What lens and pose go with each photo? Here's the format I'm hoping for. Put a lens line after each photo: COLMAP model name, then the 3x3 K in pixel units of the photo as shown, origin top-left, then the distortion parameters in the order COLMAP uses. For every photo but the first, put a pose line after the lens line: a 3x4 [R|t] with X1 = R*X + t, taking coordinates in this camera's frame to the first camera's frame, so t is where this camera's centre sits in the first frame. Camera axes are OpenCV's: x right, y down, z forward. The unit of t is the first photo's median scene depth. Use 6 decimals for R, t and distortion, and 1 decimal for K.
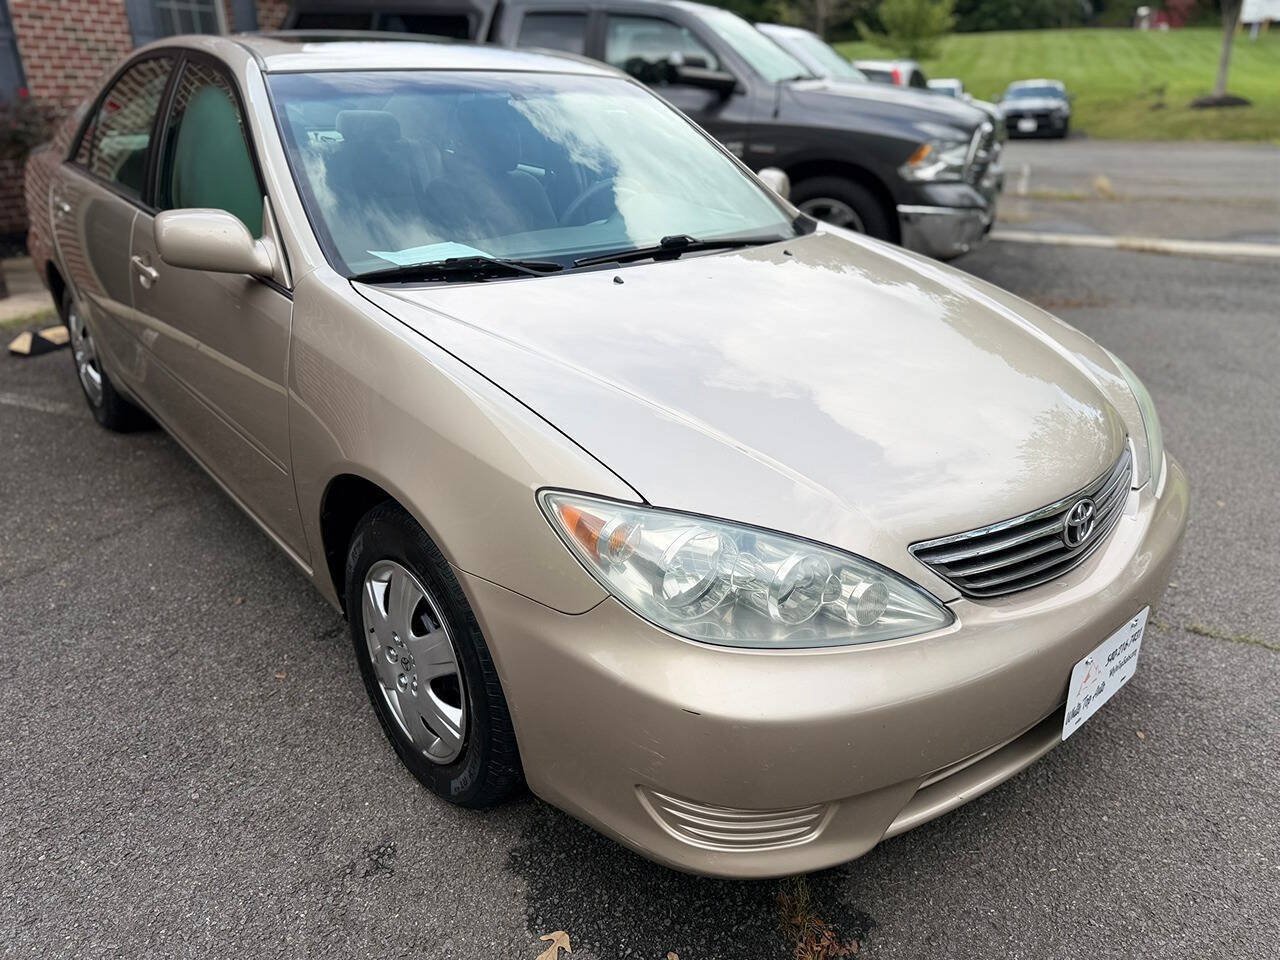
lens RADIAL K [[915.3, 0, 635.7], [0, 915.3, 478.0], [0, 0, 1]] dist [0.012724, -0.021266]
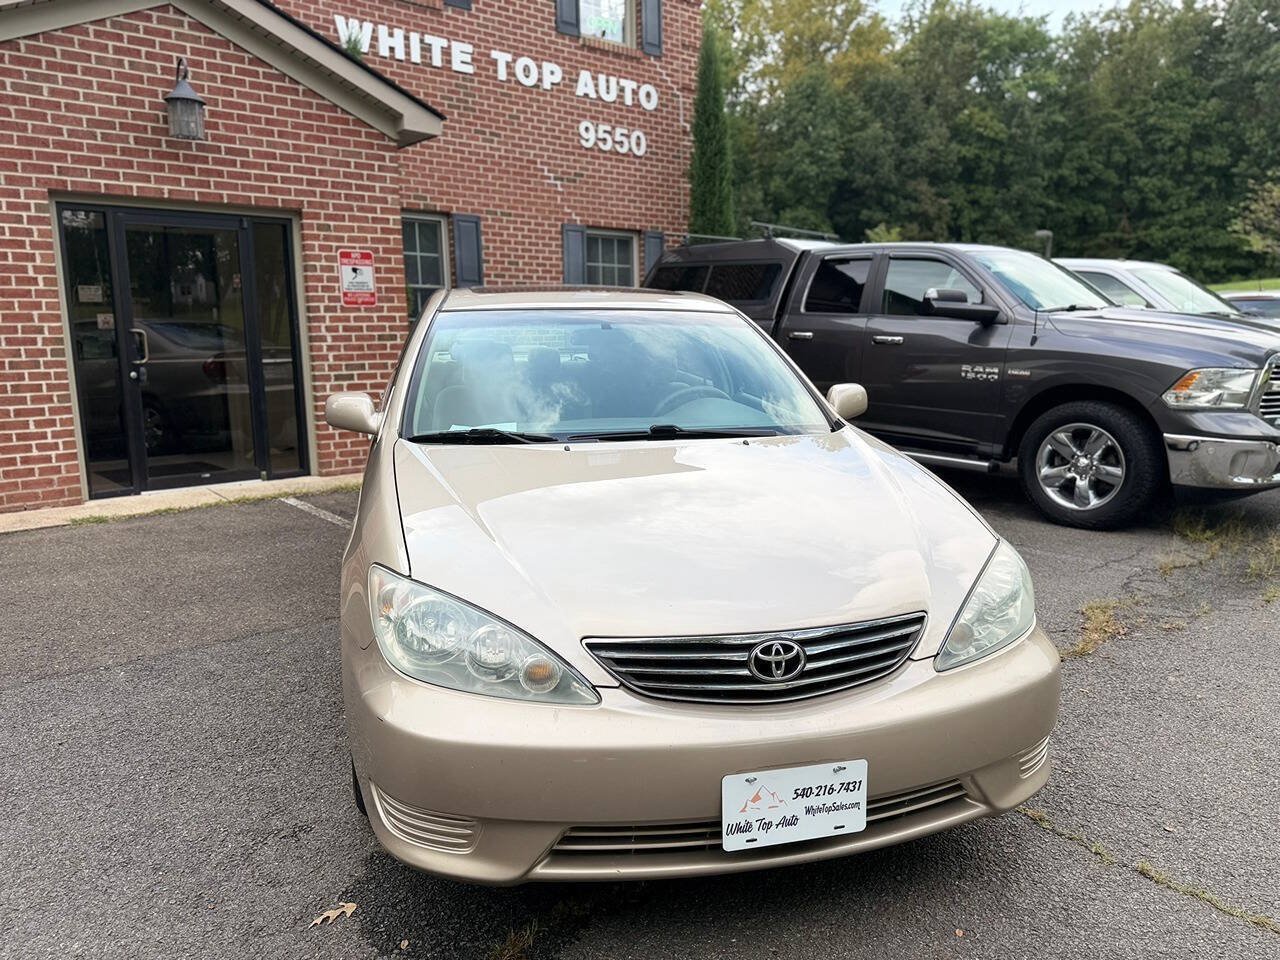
lens RADIAL K [[915.3, 0, 635.7], [0, 915.3, 478.0], [0, 0, 1]] dist [0.012724, -0.021266]
pose [[0.885984, 0.067618, -0.458759, 0.676488], [-0.173019, 0.966072, -0.191751, 0.063927], [0.430229, 0.249262, 0.867624, -0.108790]]
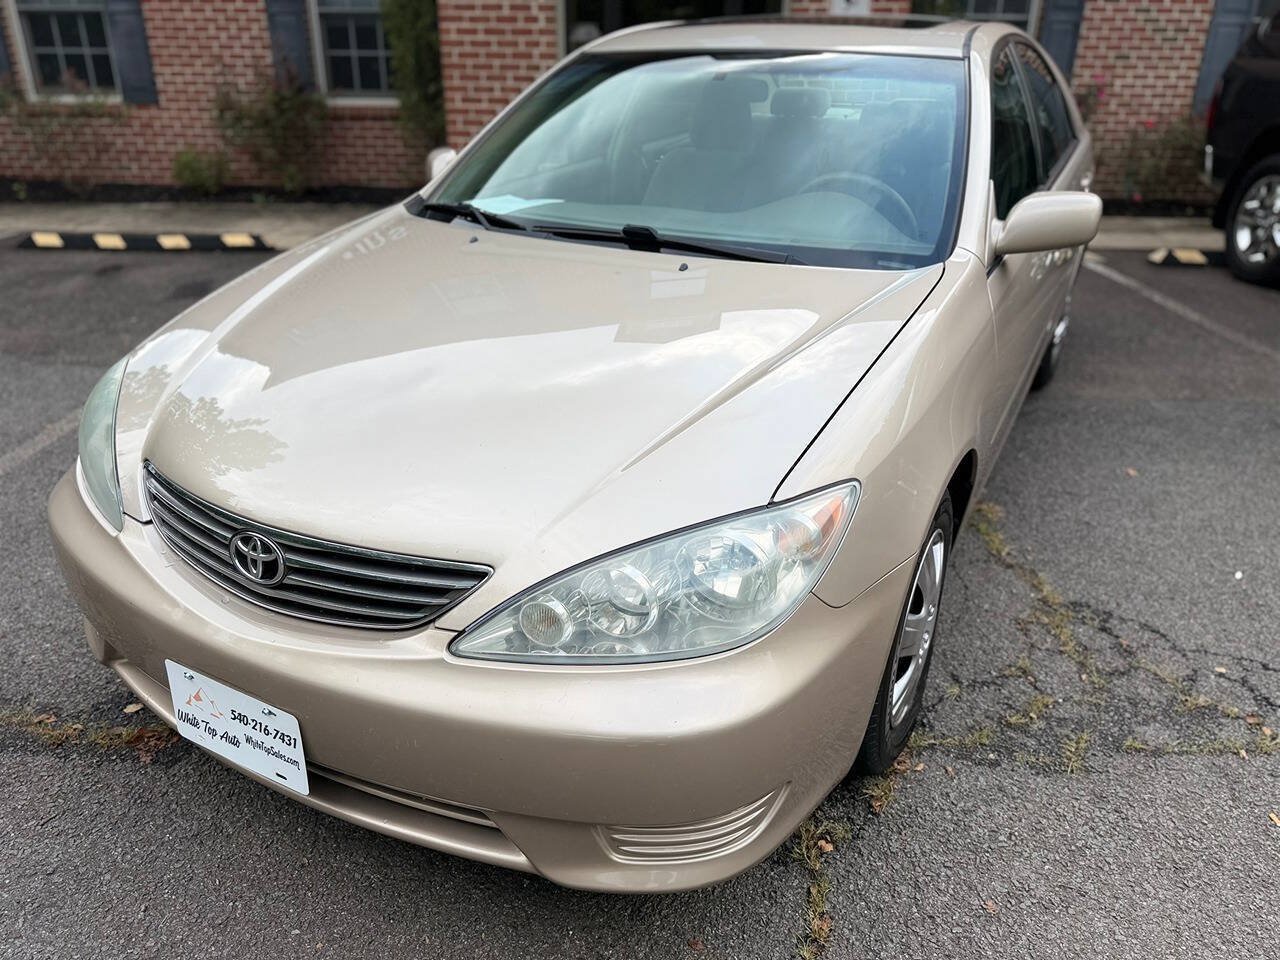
lens RADIAL K [[915.3, 0, 635.7], [0, 915.3, 478.0], [0, 0, 1]] dist [0.012724, -0.021266]
pose [[0.332394, 0.389518, -0.858947, 1.089794], [-0.373724, 0.890576, 0.259238, -0.317763], [0.865936, 0.234840, 0.441594, 0.734265]]
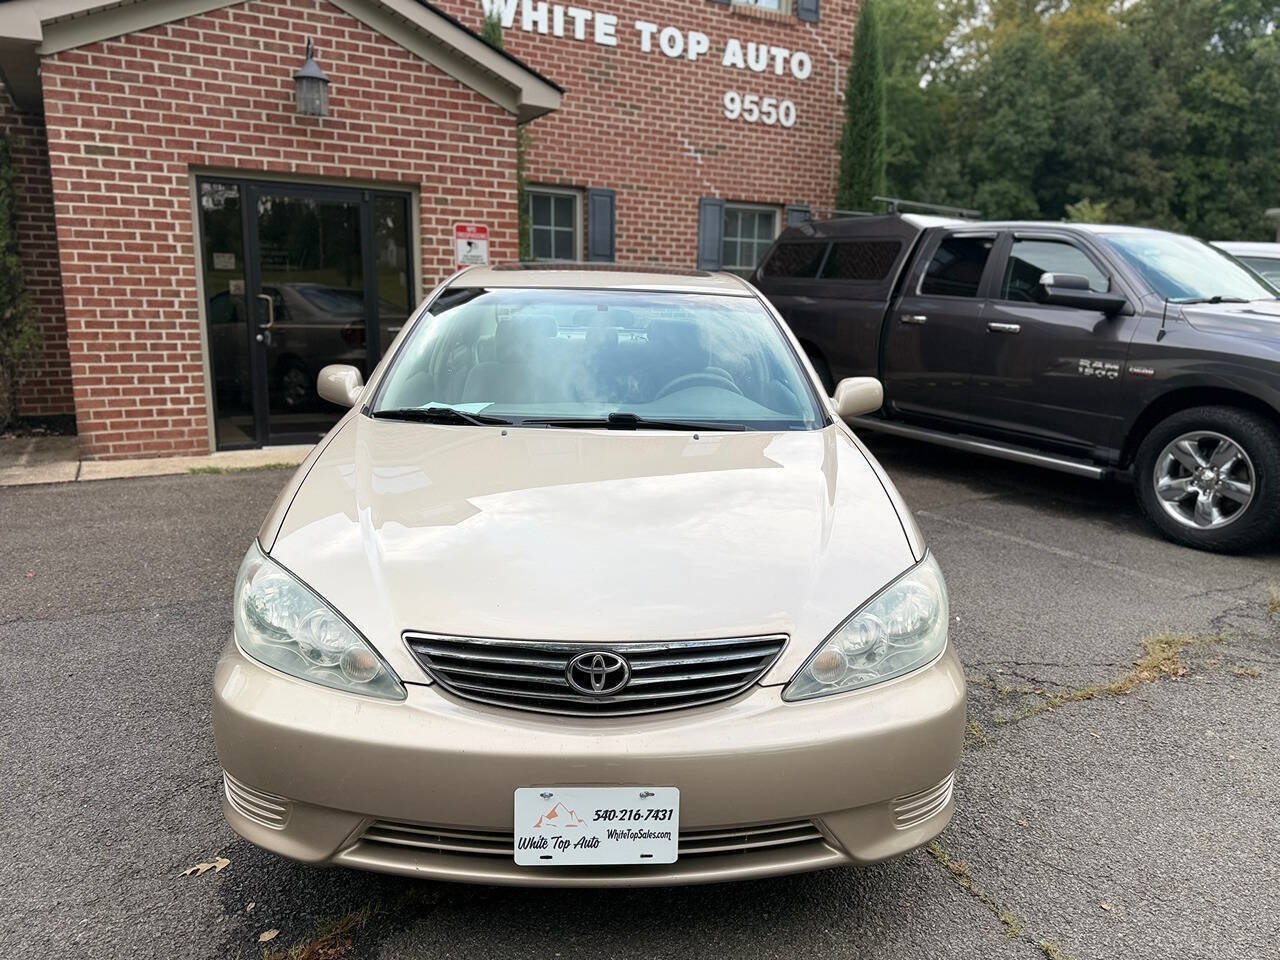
lens RADIAL K [[912.7, 0, 640.0], [0, 912.7, 480.0], [0, 0, 1]] dist [0.033951, -0.054964]
pose [[0.776842, 0.135274, -0.614994, 0.938212], [-0.263028, 0.957078, -0.121730, -0.041971], [0.572130, 0.256325, 0.779079, 0.098760]]
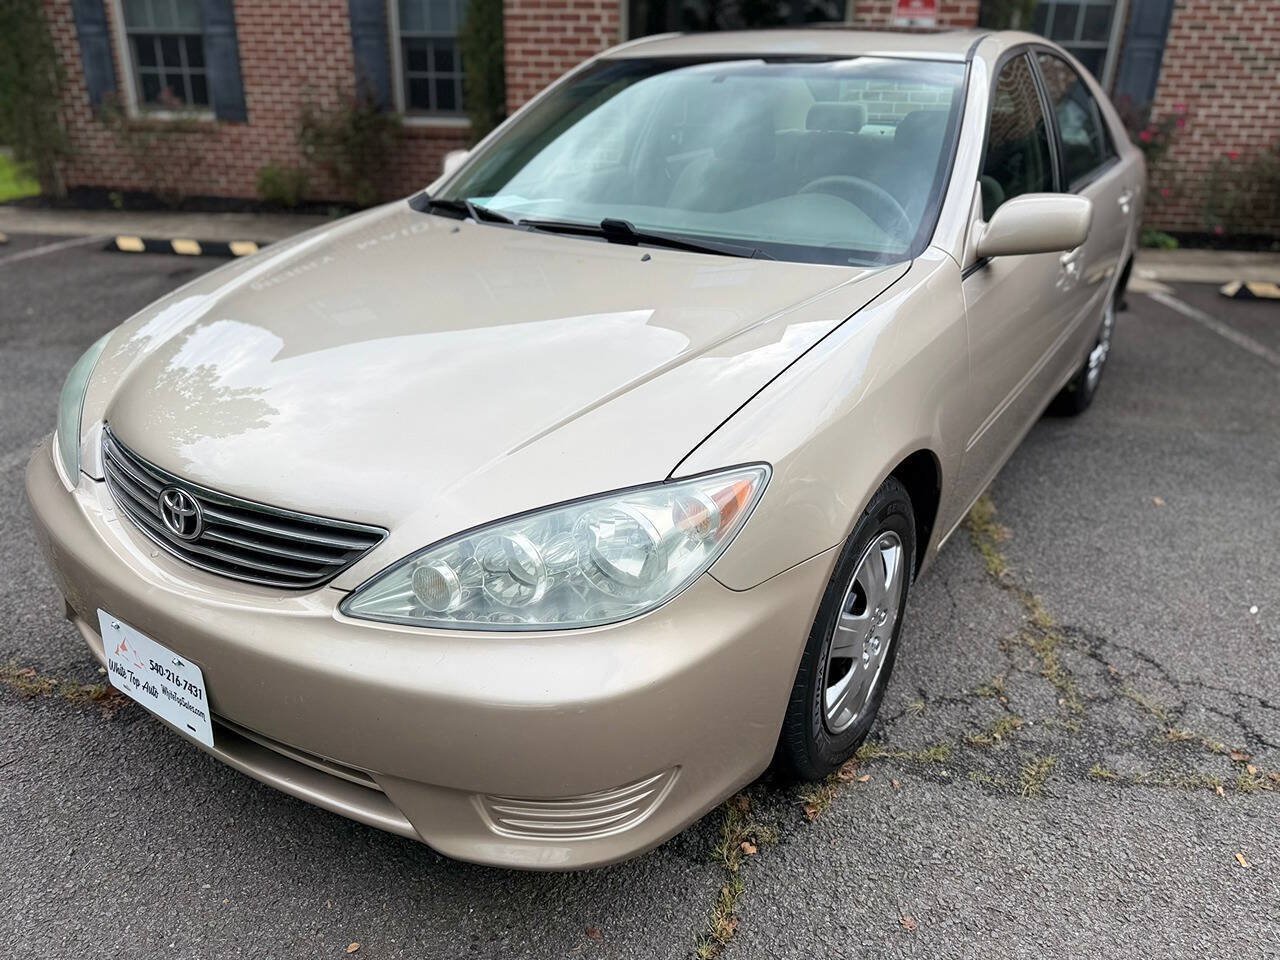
lens RADIAL K [[915.3, 0, 635.7], [0, 915.3, 478.0], [0, 0, 1]] dist [0.012724, -0.021266]
pose [[0.239708, 0.376368, -0.894923, 1.140862], [-0.393547, 0.880336, 0.264820, -0.331367], [0.887503, 0.288715, 0.359142, 0.862989]]
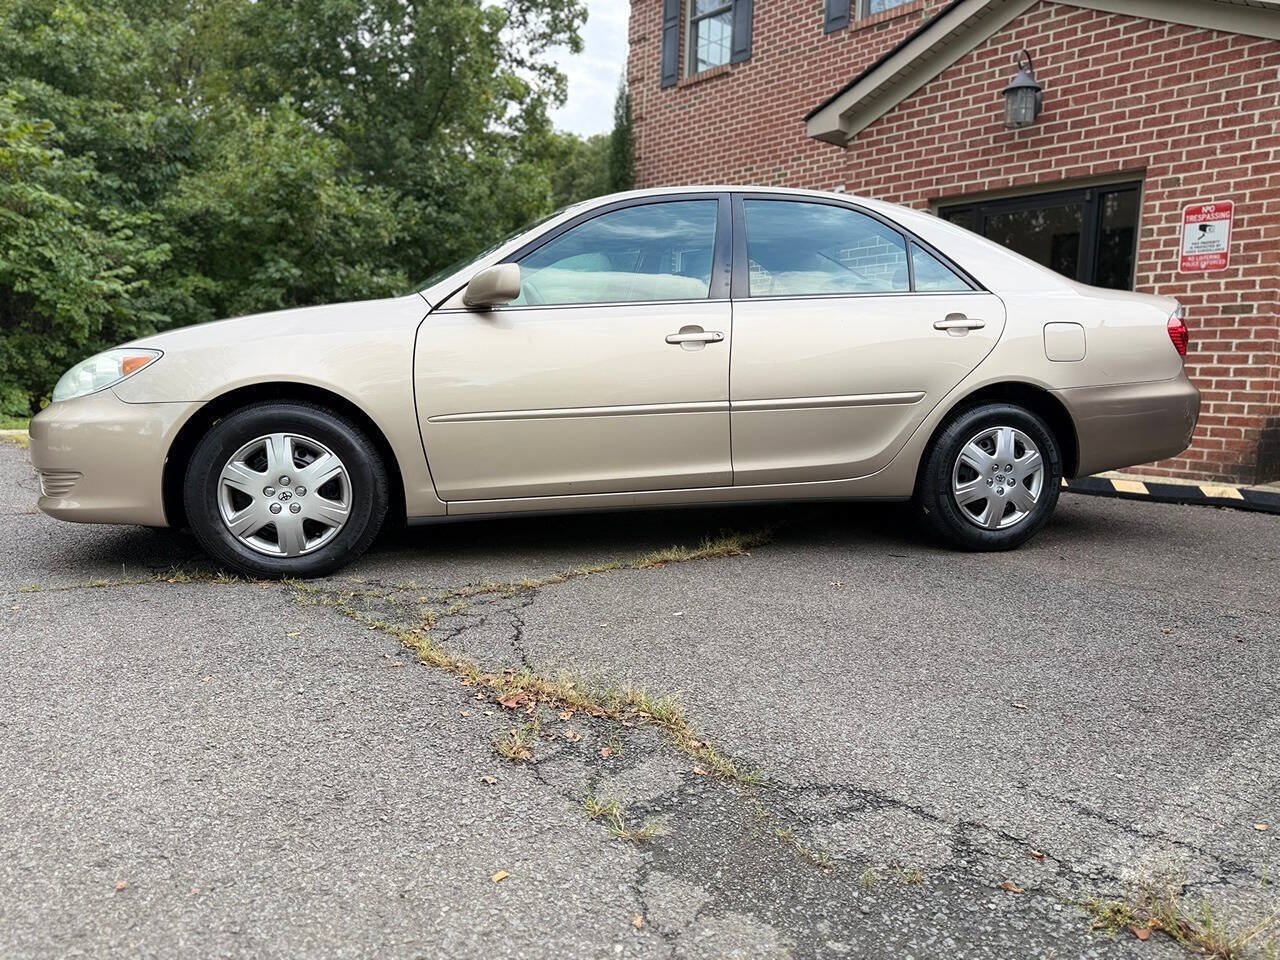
lens RADIAL K [[915.3, 0, 635.7], [0, 915.3, 478.0], [0, 0, 1]] dist [0.012724, -0.021266]
pose [[-0.467842, 0.090068, -0.879211, 1.493291], [-0.361614, 0.888208, 0.283410, -0.711526], [0.806448, 0.450526, -0.382972, 2.425773]]
